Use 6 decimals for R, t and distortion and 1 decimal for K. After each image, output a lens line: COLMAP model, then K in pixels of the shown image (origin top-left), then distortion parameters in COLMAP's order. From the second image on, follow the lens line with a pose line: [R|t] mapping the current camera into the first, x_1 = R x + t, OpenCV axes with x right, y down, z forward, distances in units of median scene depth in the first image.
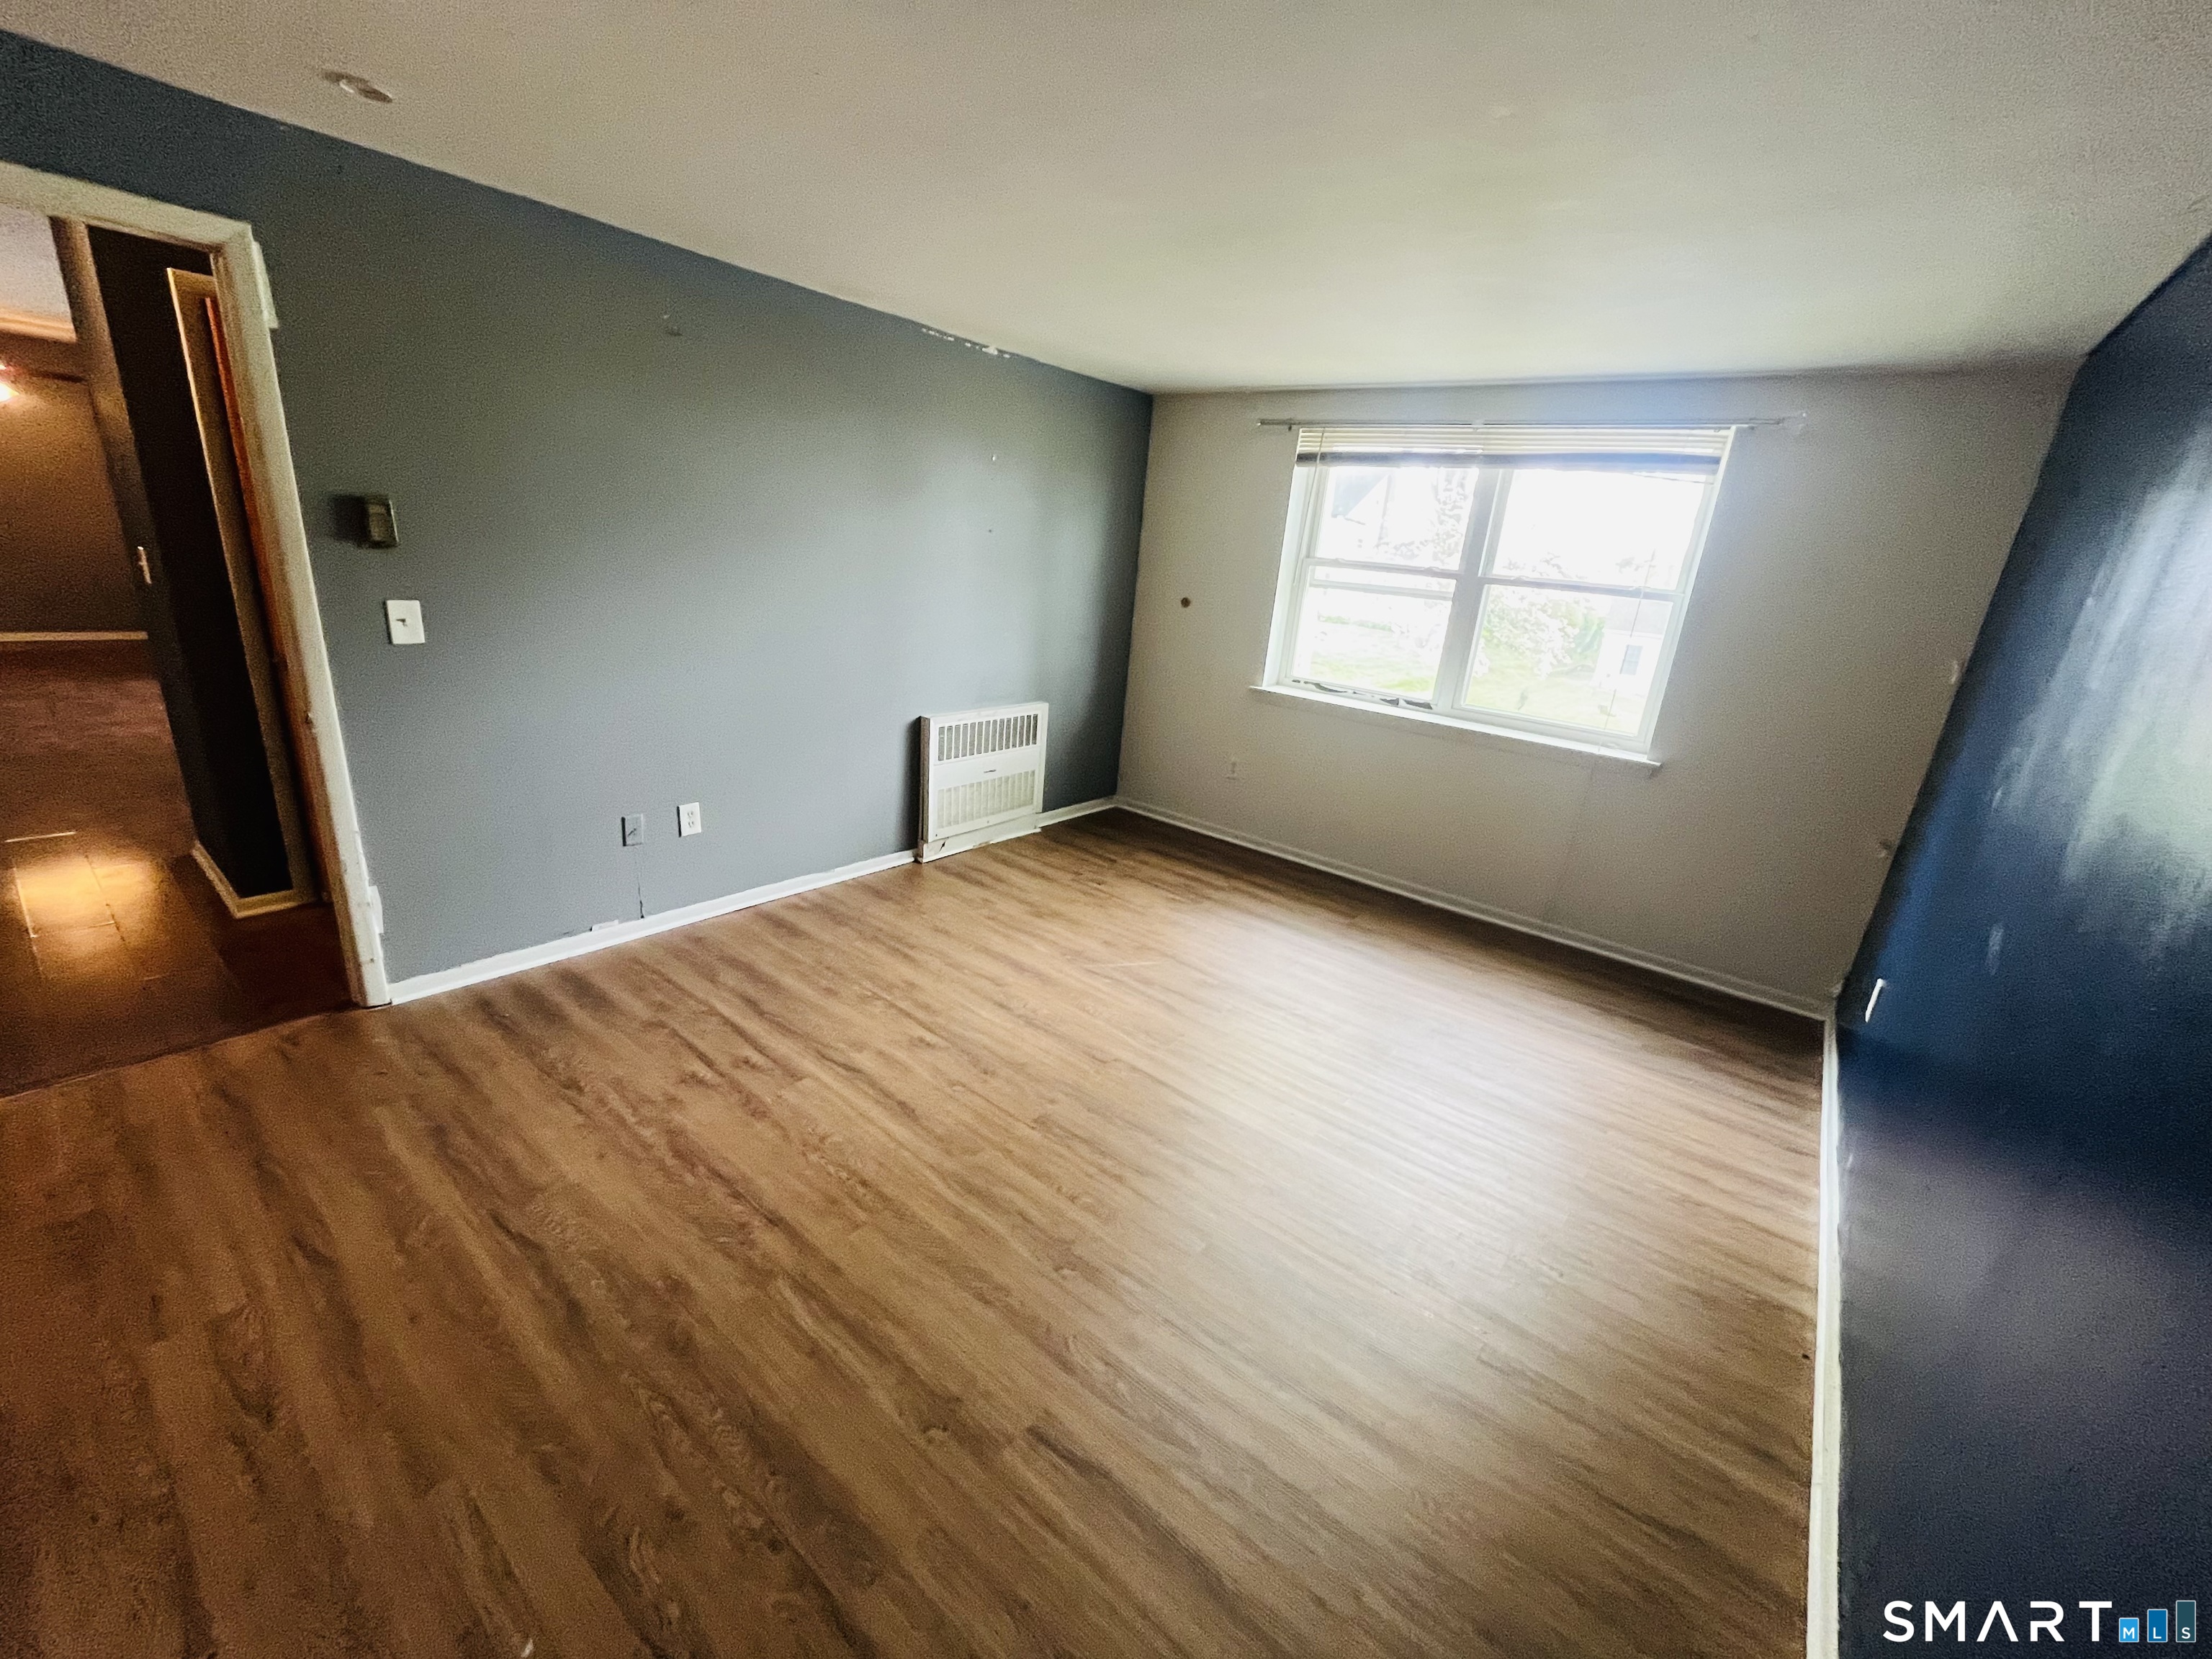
lens RADIAL K [[894.0, 0, 1103.2], [0, 894.0, 831.1], [0, 0, 1]] dist [-0.002490, -0.000299]
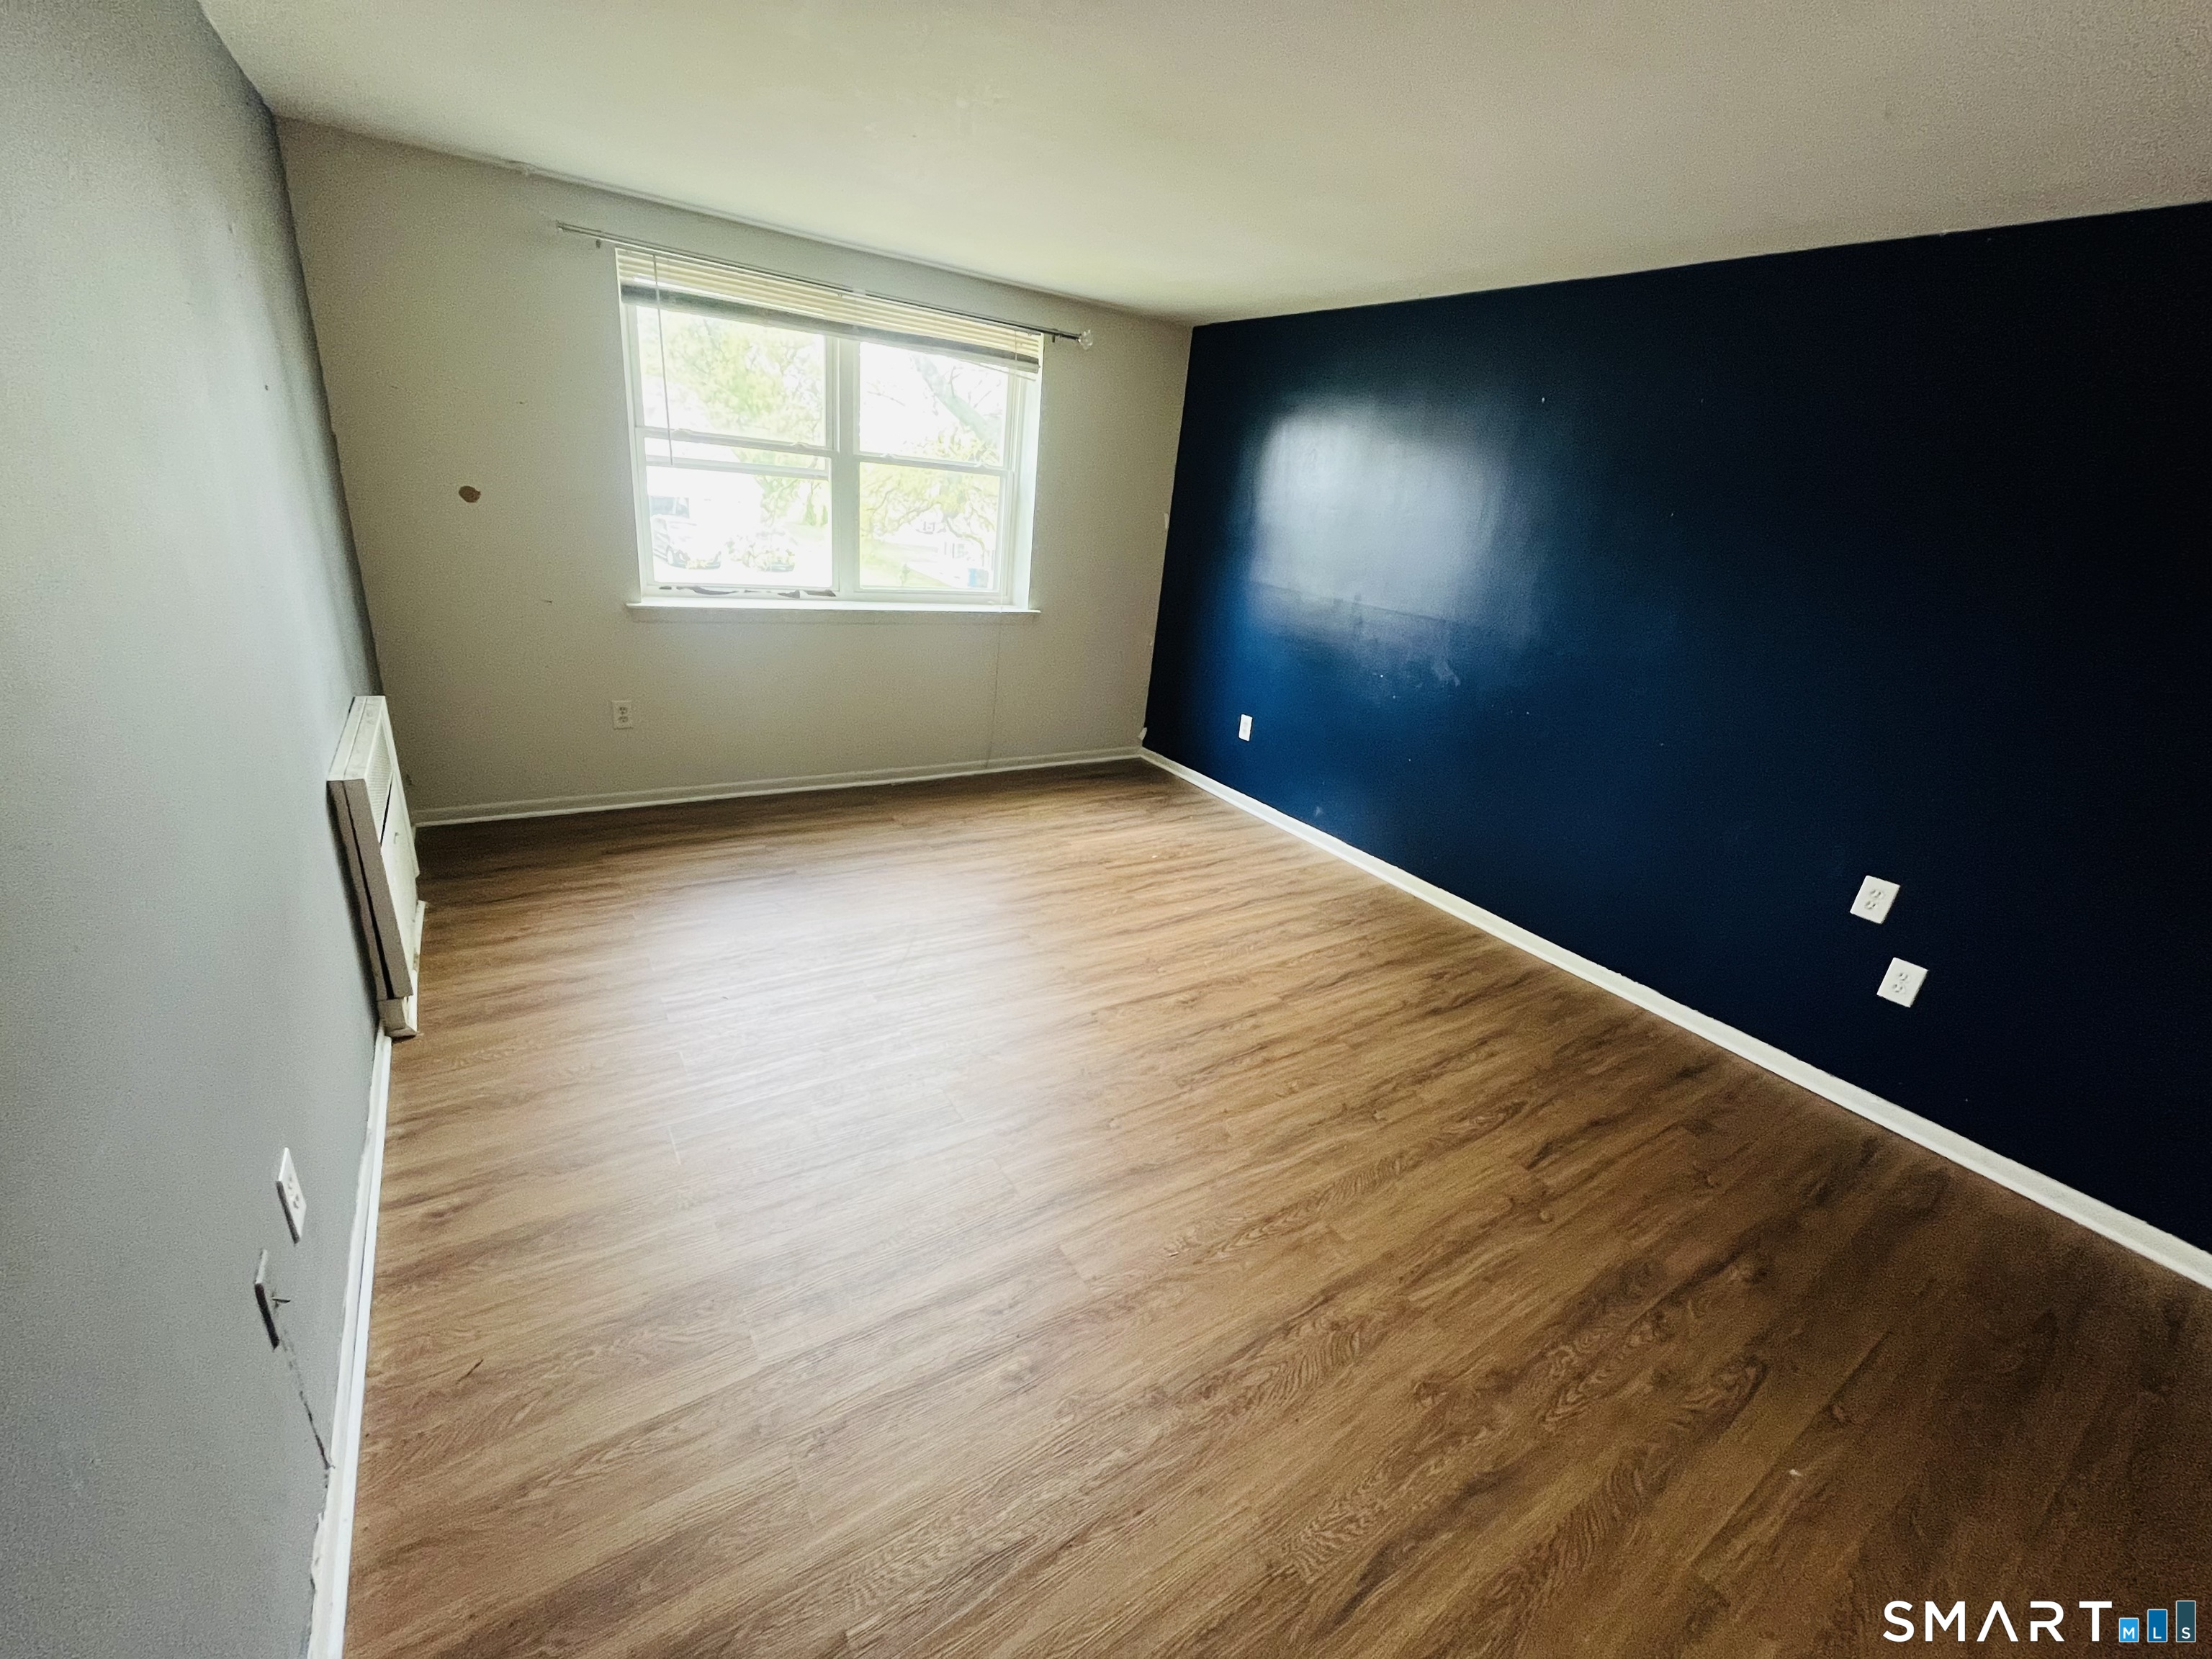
lens RADIAL K [[894.0, 0, 1103.2], [0, 894.0, 831.1], [0, 0, 1]] dist [-0.002490, -0.000299]
pose [[0.313236, -0.395358, 0.863467, -0.677634], [0.221816, 0.914532, 0.338272, -0.233243], [-0.923407, 0.085572, 0.374161, 0.541349]]
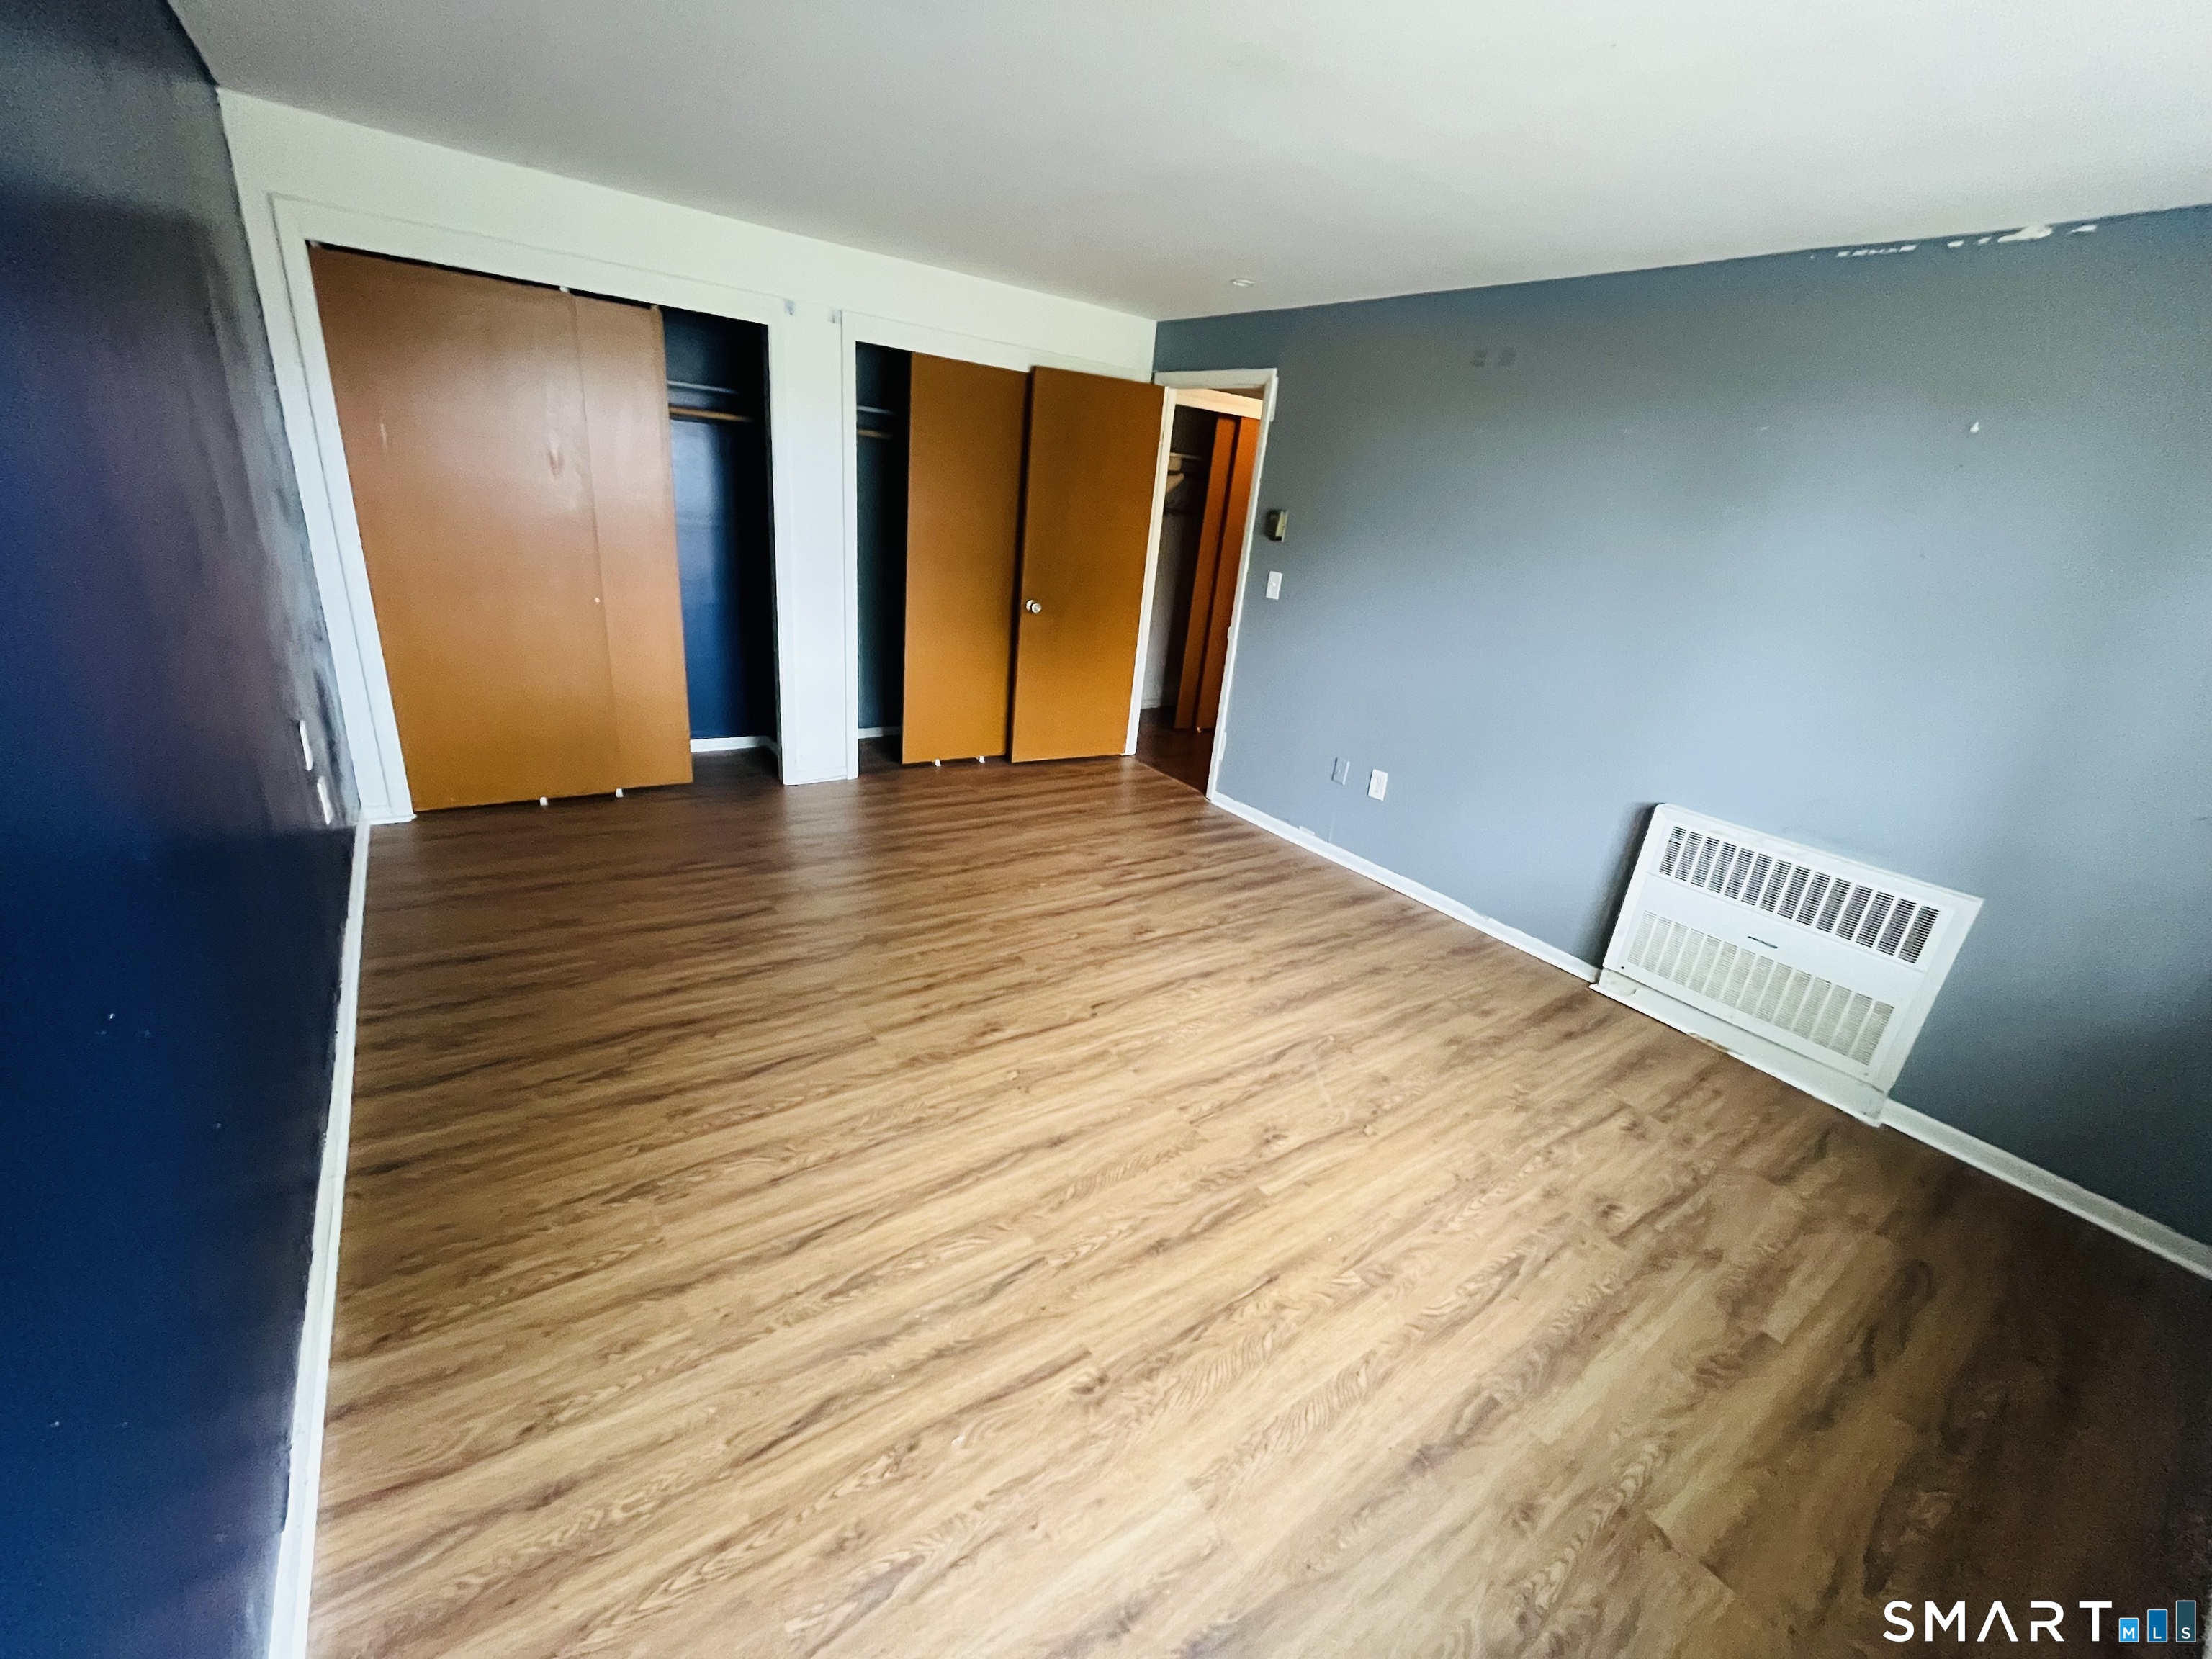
lens RADIAL K [[894.0, 0, 1103.2], [0, 894.0, 831.1], [0, 0, 1]] dist [-0.002490, -0.000299]
pose [[-0.260999, 0.234696, -0.936375, 0.784200], [-0.410550, 0.850914, 0.327710, -0.210497], [0.873687, 0.469960, -0.125734, 0.930255]]
